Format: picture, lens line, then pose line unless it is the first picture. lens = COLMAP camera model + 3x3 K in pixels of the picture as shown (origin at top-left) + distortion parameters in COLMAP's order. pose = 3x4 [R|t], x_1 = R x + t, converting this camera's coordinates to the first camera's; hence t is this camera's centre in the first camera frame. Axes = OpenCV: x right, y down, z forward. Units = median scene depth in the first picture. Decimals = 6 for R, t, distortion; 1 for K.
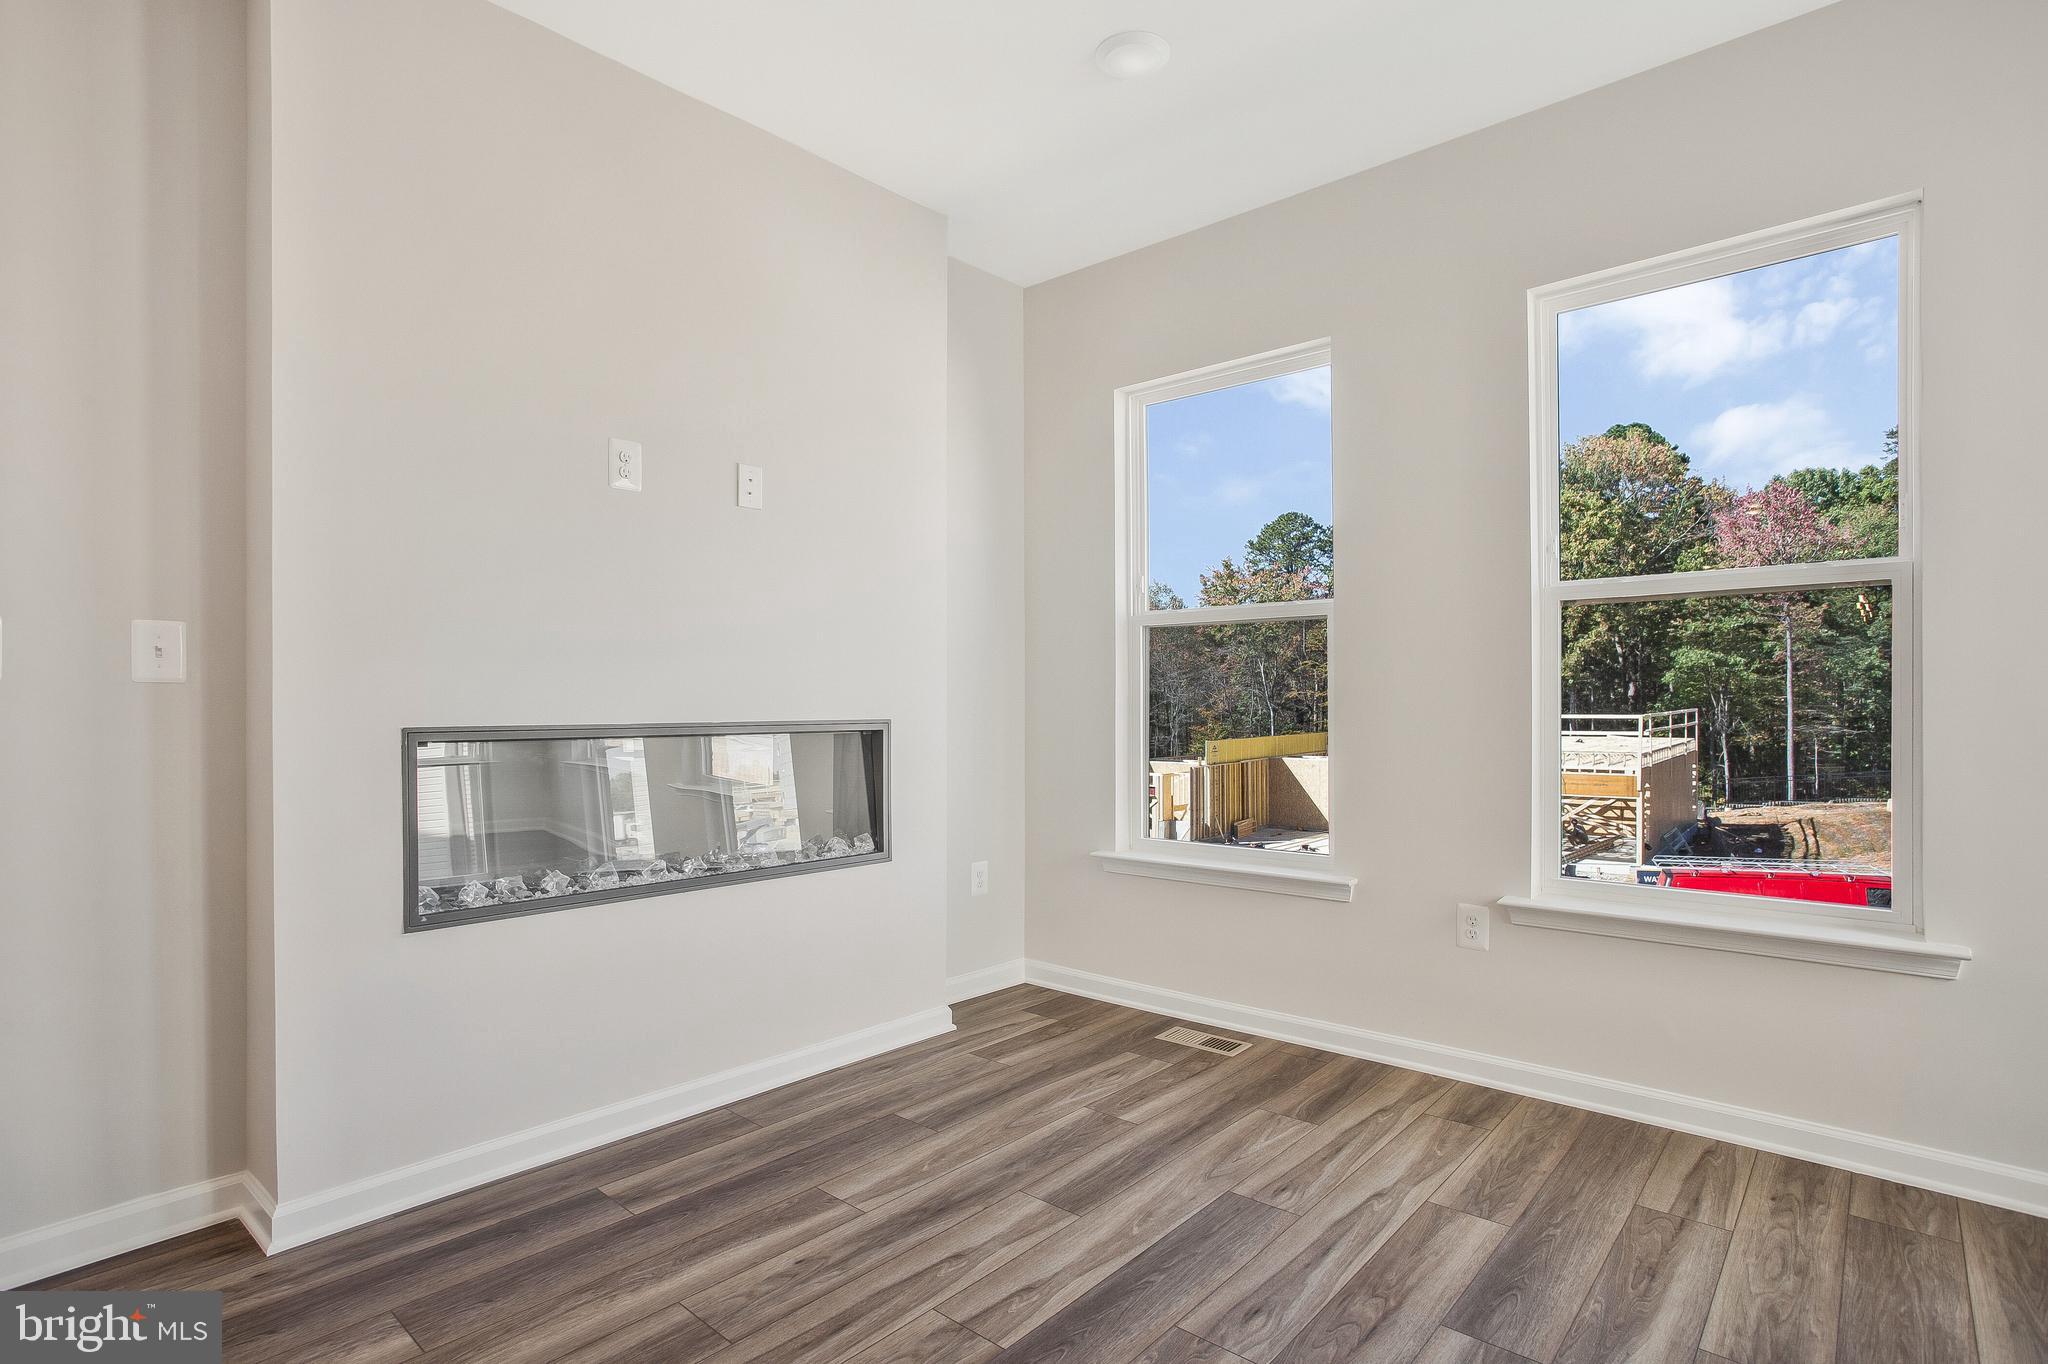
lens RADIAL K [[1055.1, 0, 1001.0], [0, 1055.1, 676.2], [0, 0, 1]] dist [-0.054048, 0.011850]
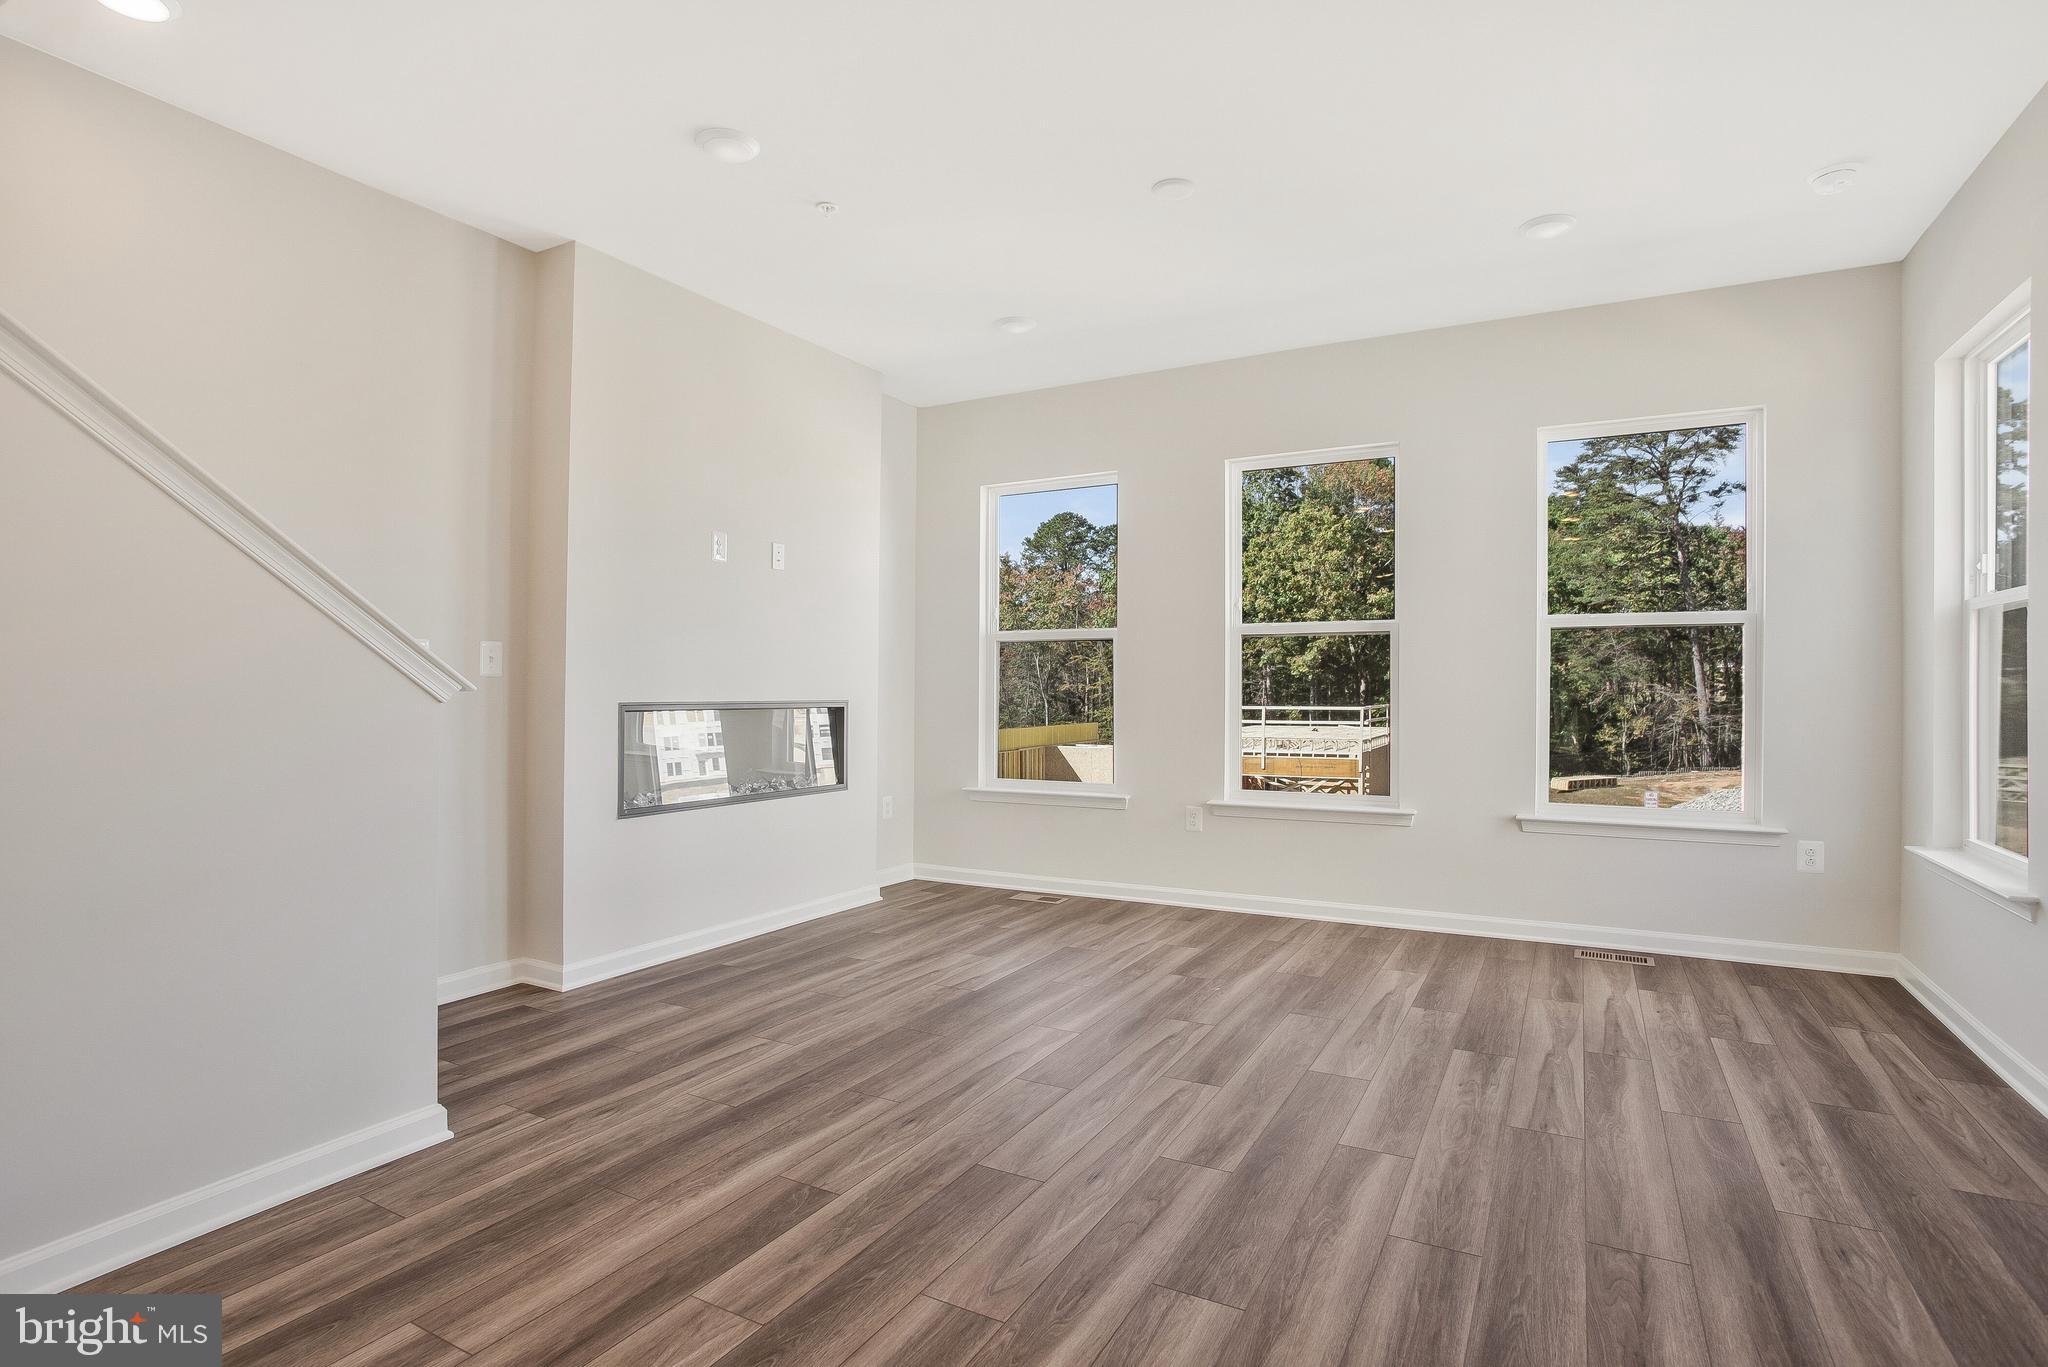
lens RADIAL K [[1050.4, 0, 1024.0], [0, 1050.4, 683.5], [0, 0, 1]] dist [-0.084598, 0.029424]
pose [[0.973272, 0.006125, 0.229574, -0.157393], [-0.009544, 0.999859, 0.013787, -0.006203], [-0.229457, -0.015609, 0.973194, -0.441667]]
